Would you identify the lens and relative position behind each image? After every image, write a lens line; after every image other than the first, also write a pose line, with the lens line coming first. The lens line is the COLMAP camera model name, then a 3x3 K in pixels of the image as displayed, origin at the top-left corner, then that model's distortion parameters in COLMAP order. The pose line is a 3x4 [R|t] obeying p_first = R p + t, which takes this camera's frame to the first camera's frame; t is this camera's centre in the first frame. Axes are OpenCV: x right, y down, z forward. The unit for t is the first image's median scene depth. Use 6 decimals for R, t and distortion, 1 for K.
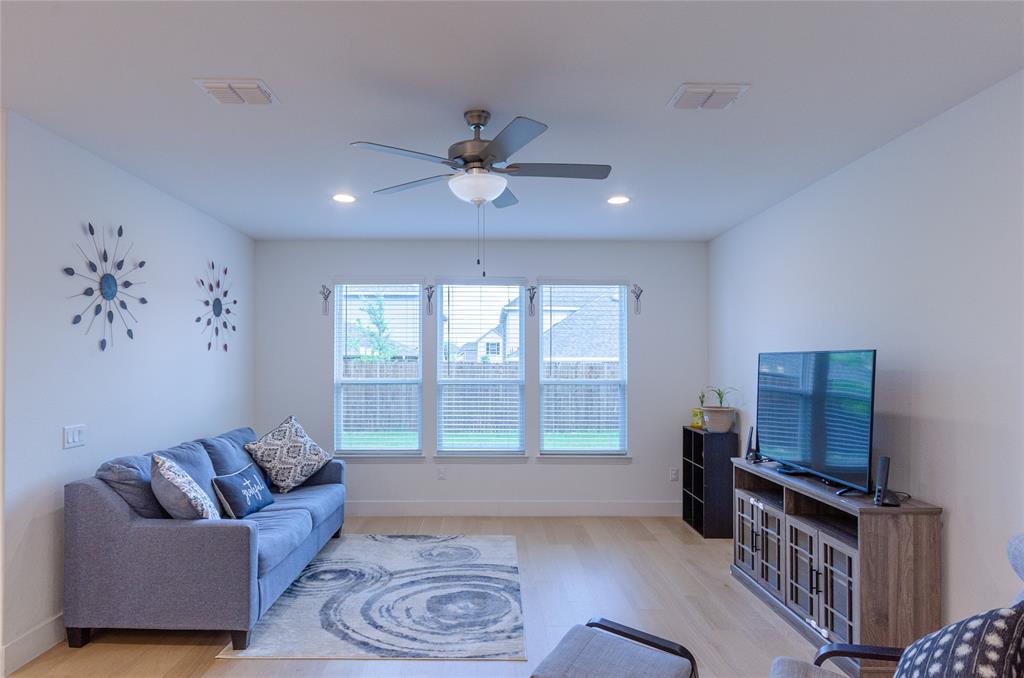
lens RADIAL K [[596.8, 0, 515.4], [0, 596.8, 357.9], [0, 0, 1]] dist [0.000710, -0.000460]
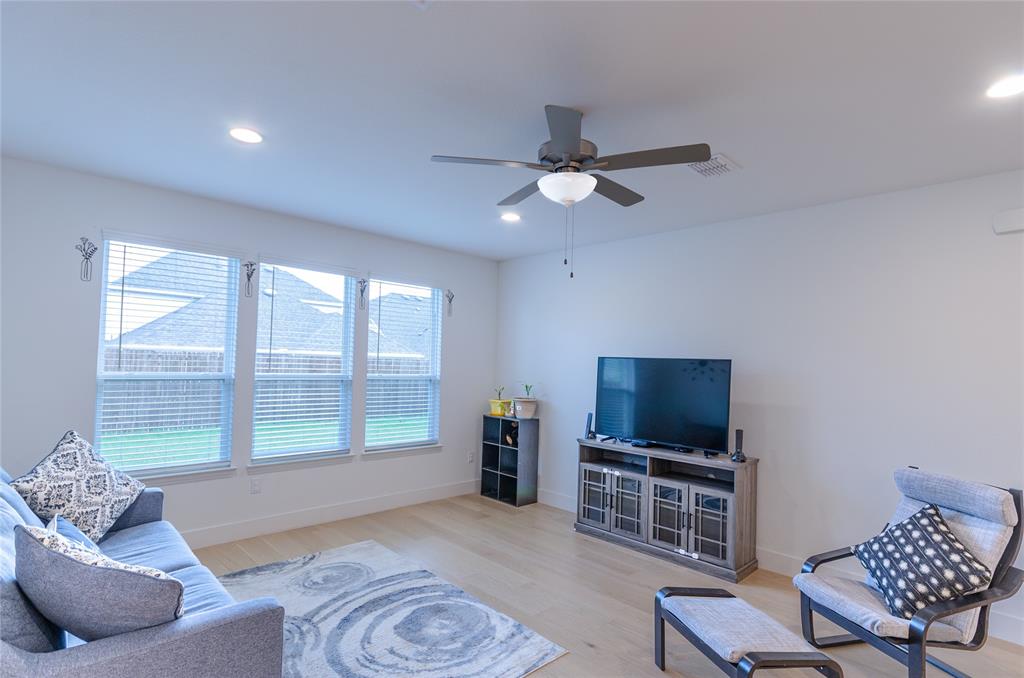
lens RADIAL K [[497.4, 0, 549.7], [0, 497.4, 351.5], [0, 0, 1]] dist [0.020973, -0.018020]
pose [[0.726059, 0.035866, 0.686697, -0.390839], [-0.033969, 0.999290, -0.016277, 0.001182], [-0.686793, -0.011508, 0.726762, 0.253542]]
